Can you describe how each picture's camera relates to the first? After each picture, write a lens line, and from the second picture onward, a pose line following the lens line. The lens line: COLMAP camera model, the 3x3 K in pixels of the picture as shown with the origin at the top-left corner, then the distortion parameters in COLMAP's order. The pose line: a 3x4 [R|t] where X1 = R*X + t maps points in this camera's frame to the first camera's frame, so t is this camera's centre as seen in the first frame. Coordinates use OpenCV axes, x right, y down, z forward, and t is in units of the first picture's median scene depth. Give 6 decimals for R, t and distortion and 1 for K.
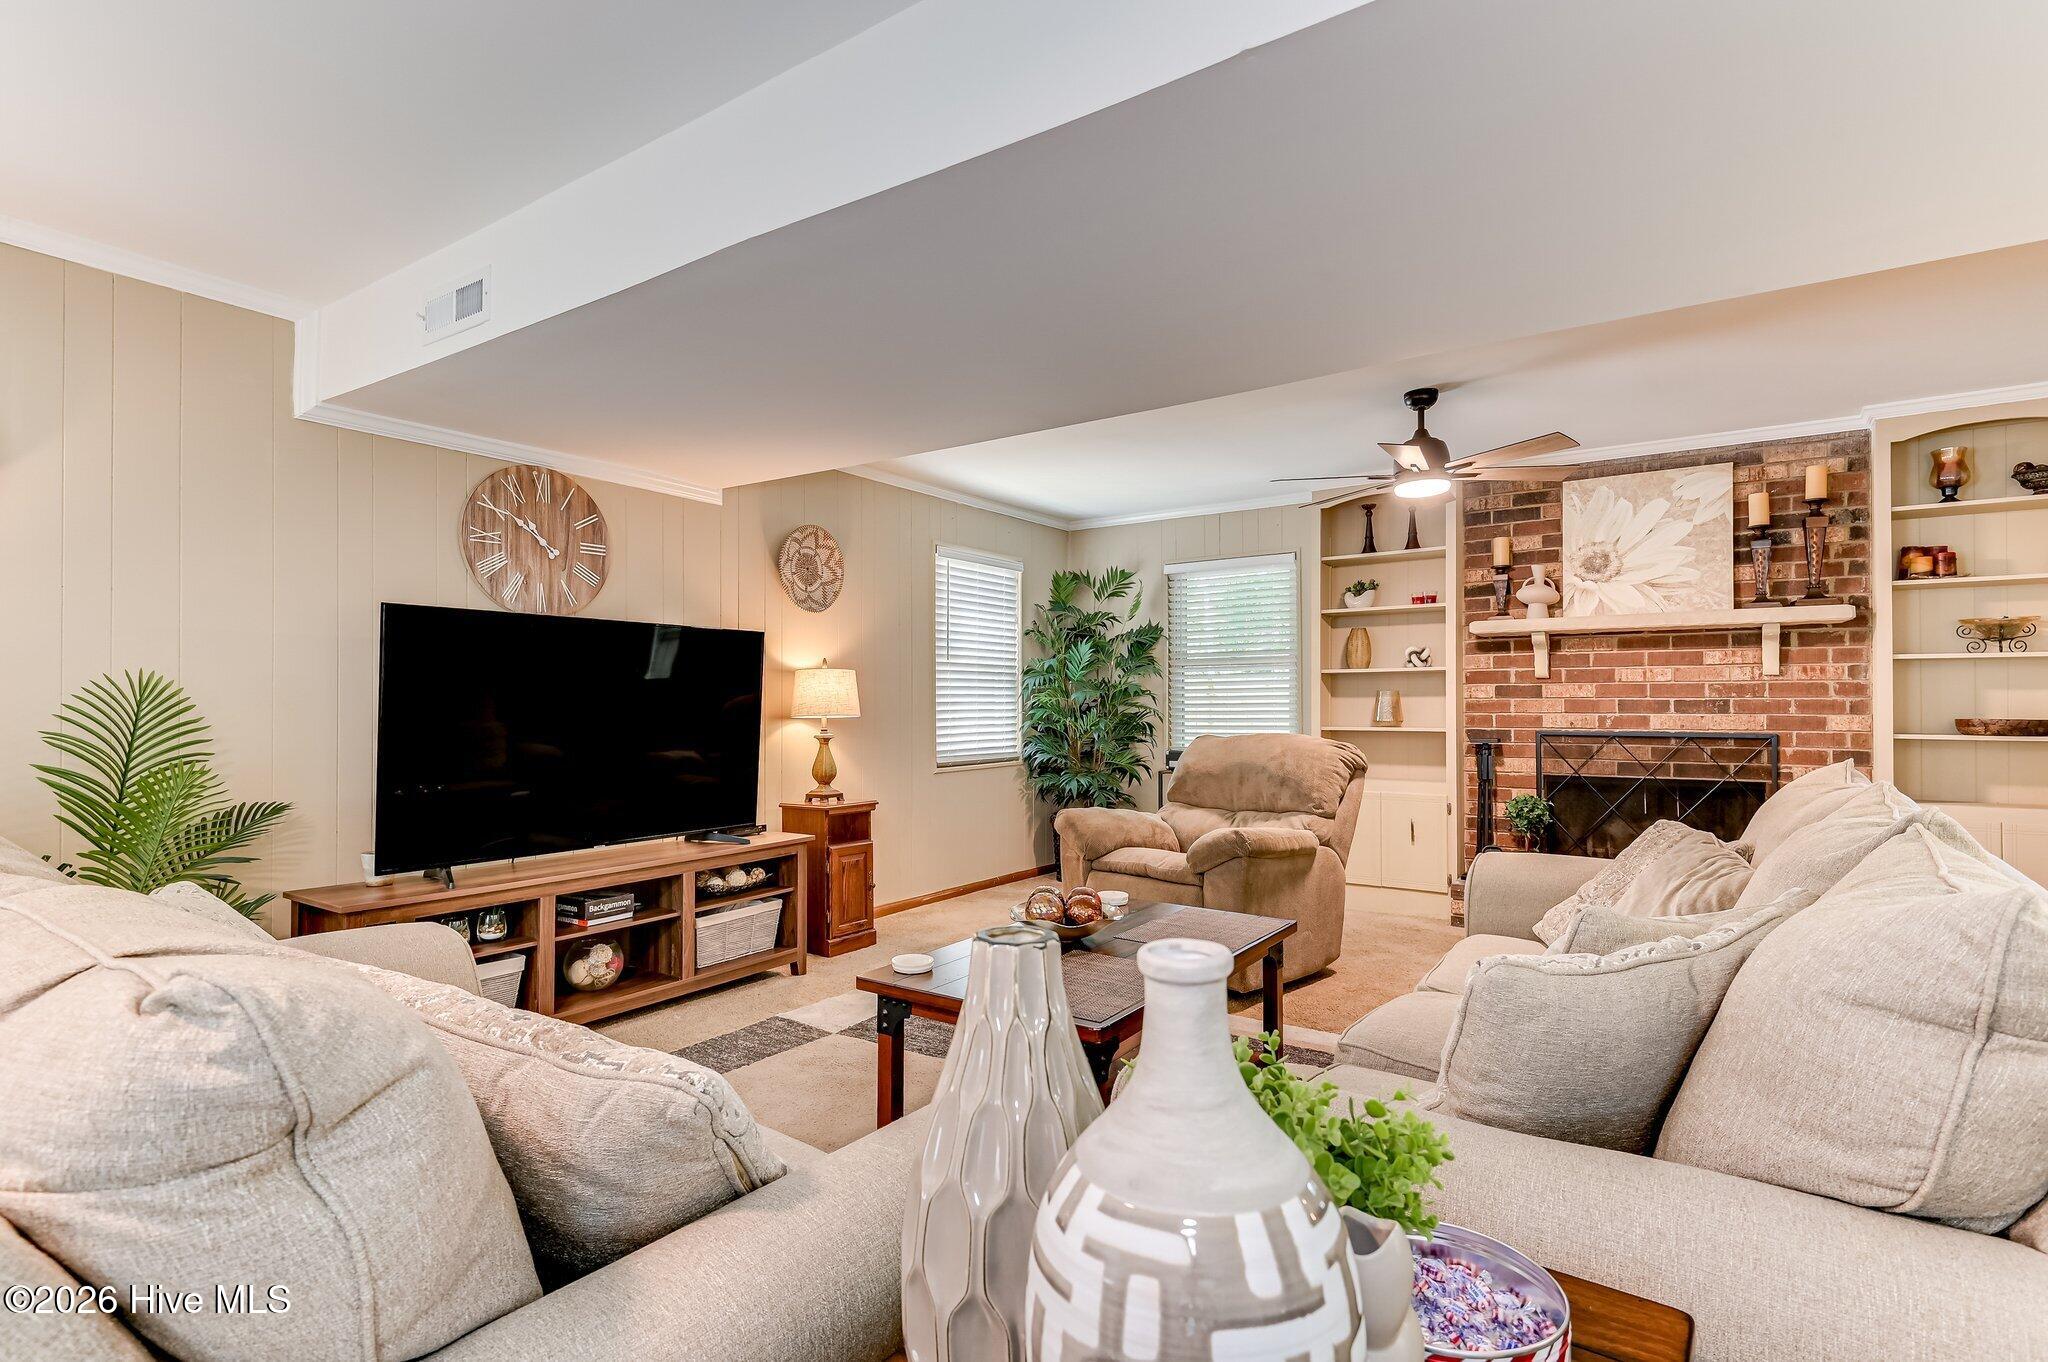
lens RADIAL K [[953.7, 0, 1036.3], [0, 953.7, 693.1], [0, 0, 1]] dist [0.019139, -0.006351]
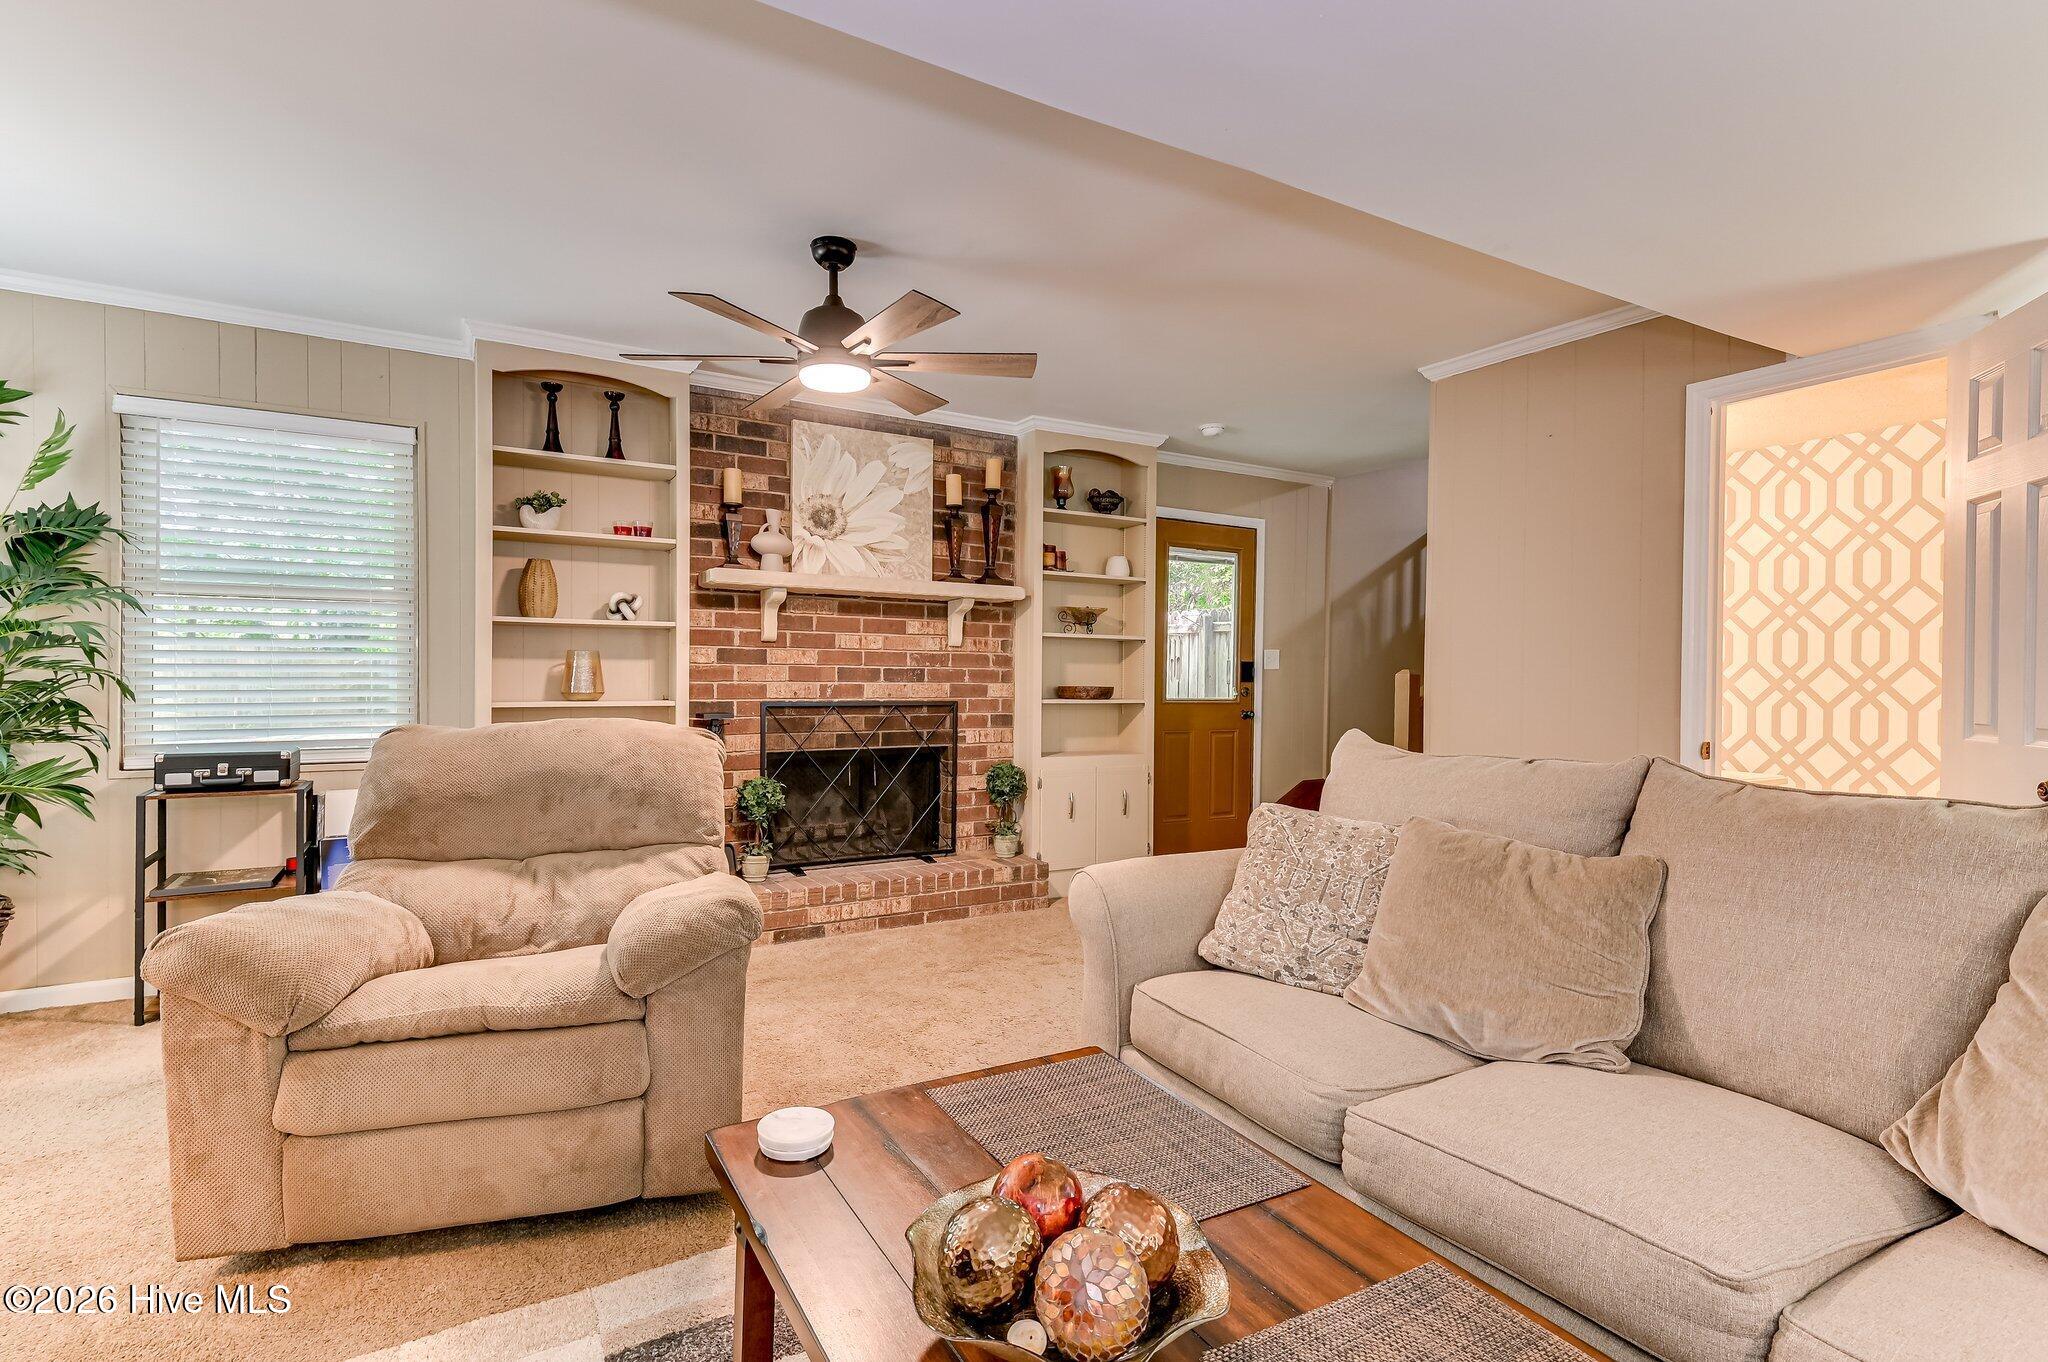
lens RADIAL K [[953.7, 0, 1021.9], [0, 953.7, 689.3], [0, 0, 1]] dist [0.019139, -0.006351]
pose [[0.451653, -0.009879, 0.892139, -0.144168], [-0.023105, 0.999474, 0.022765, 0.002988], [-0.891894, -0.030894, 0.451187, 0.416396]]
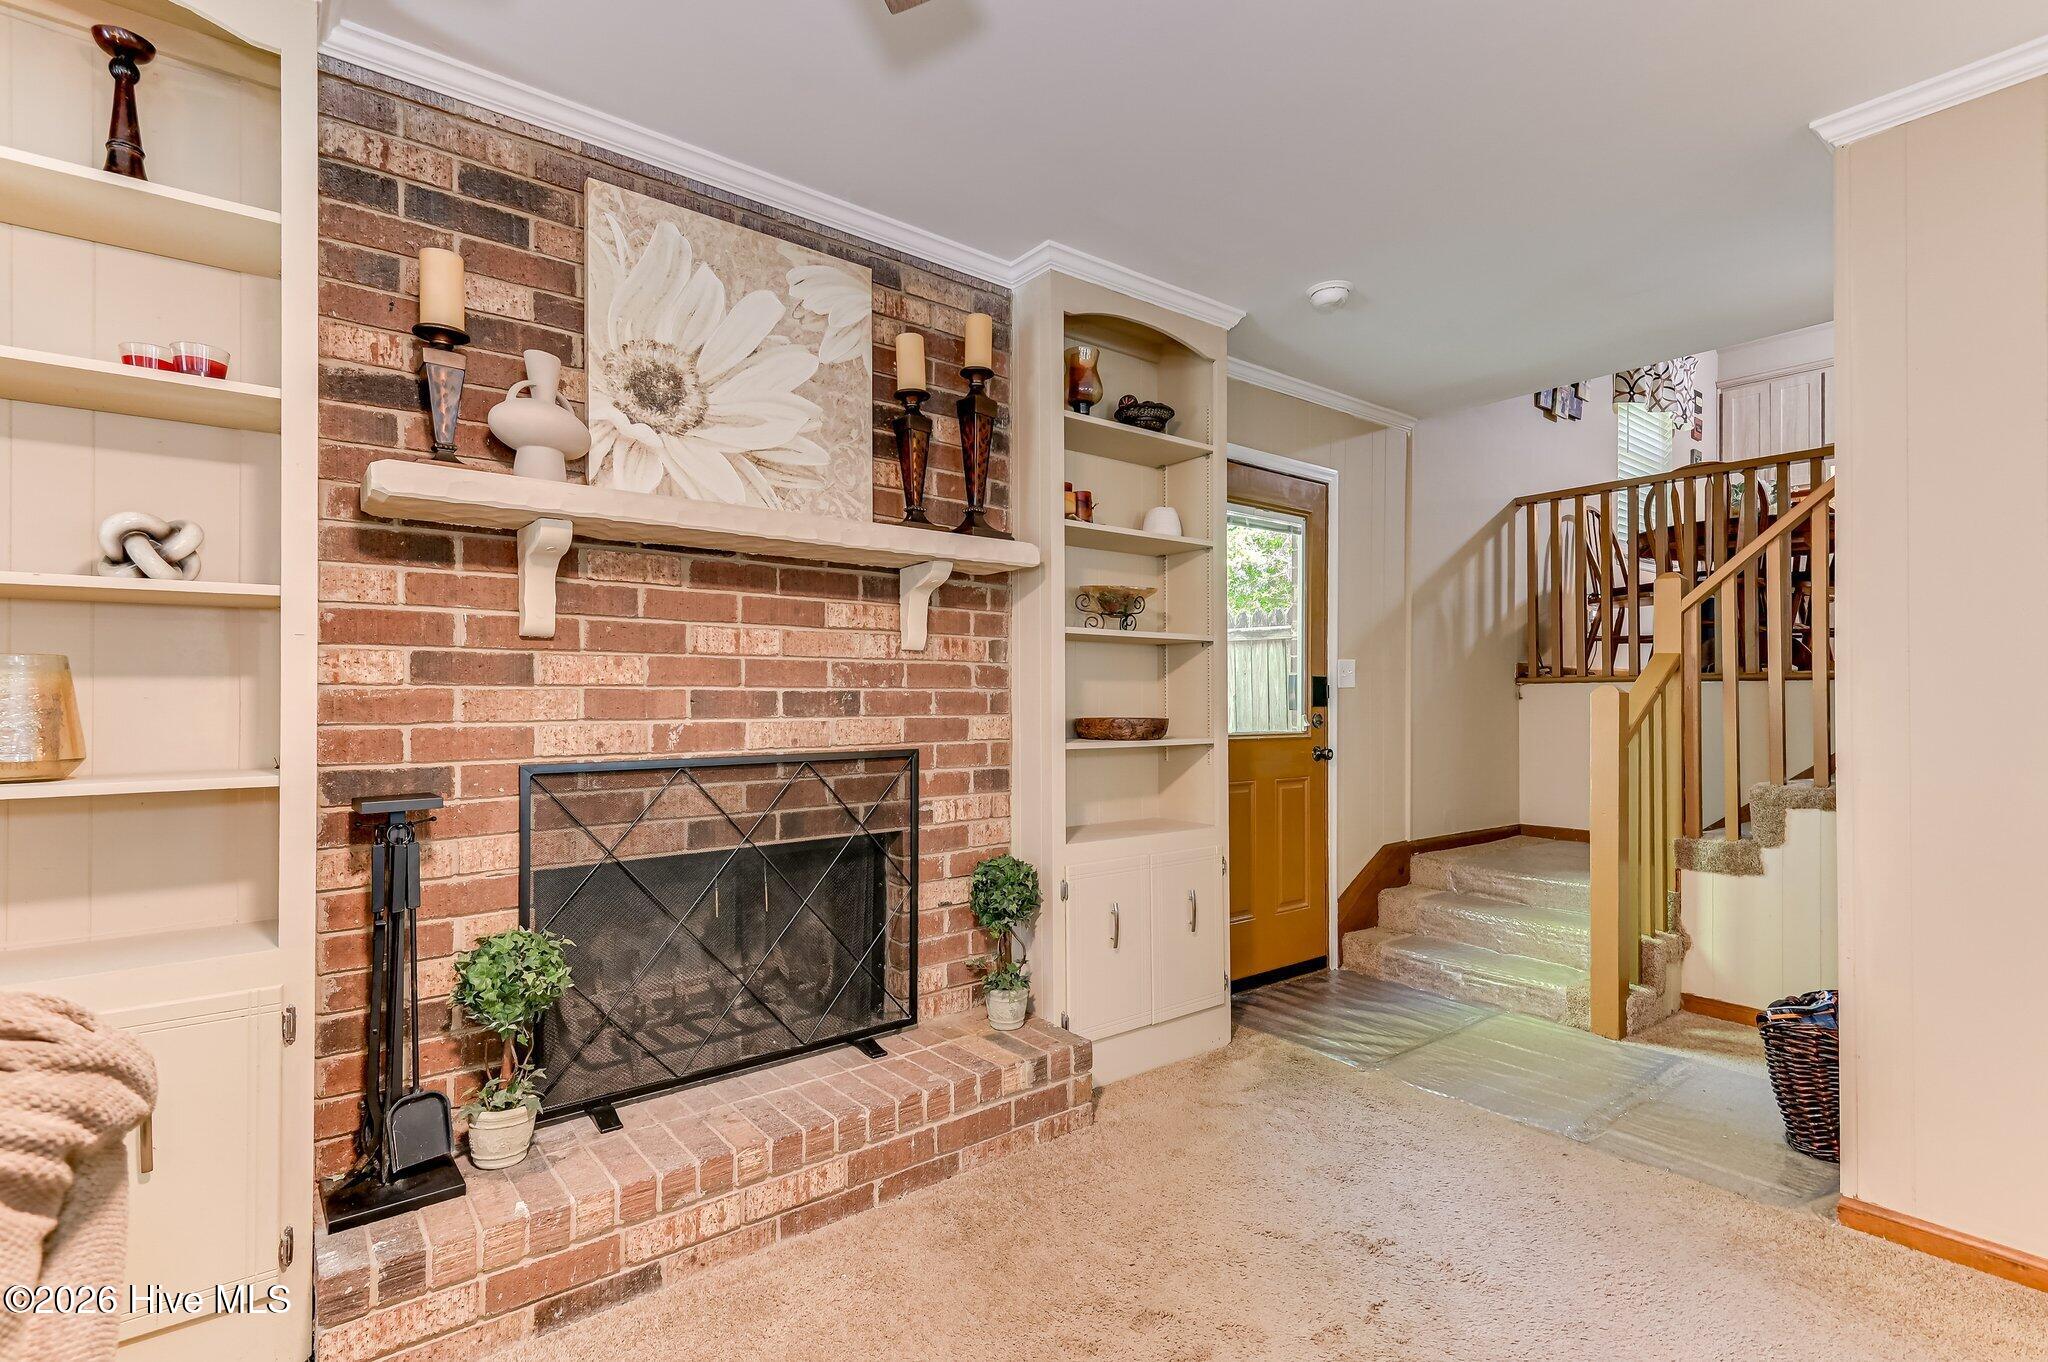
lens RADIAL K [[953.7, 0, 1040.2], [0, 953.7, 695.6], [0, 0, 1]] dist [0.019139, -0.006351]
pose [[0.314431, -0.000588, 0.949280, 0.210529], [-0.013630, 0.999894, 0.005134, 0.004753], [-0.949182, -0.014553, 0.314390, 0.684275]]
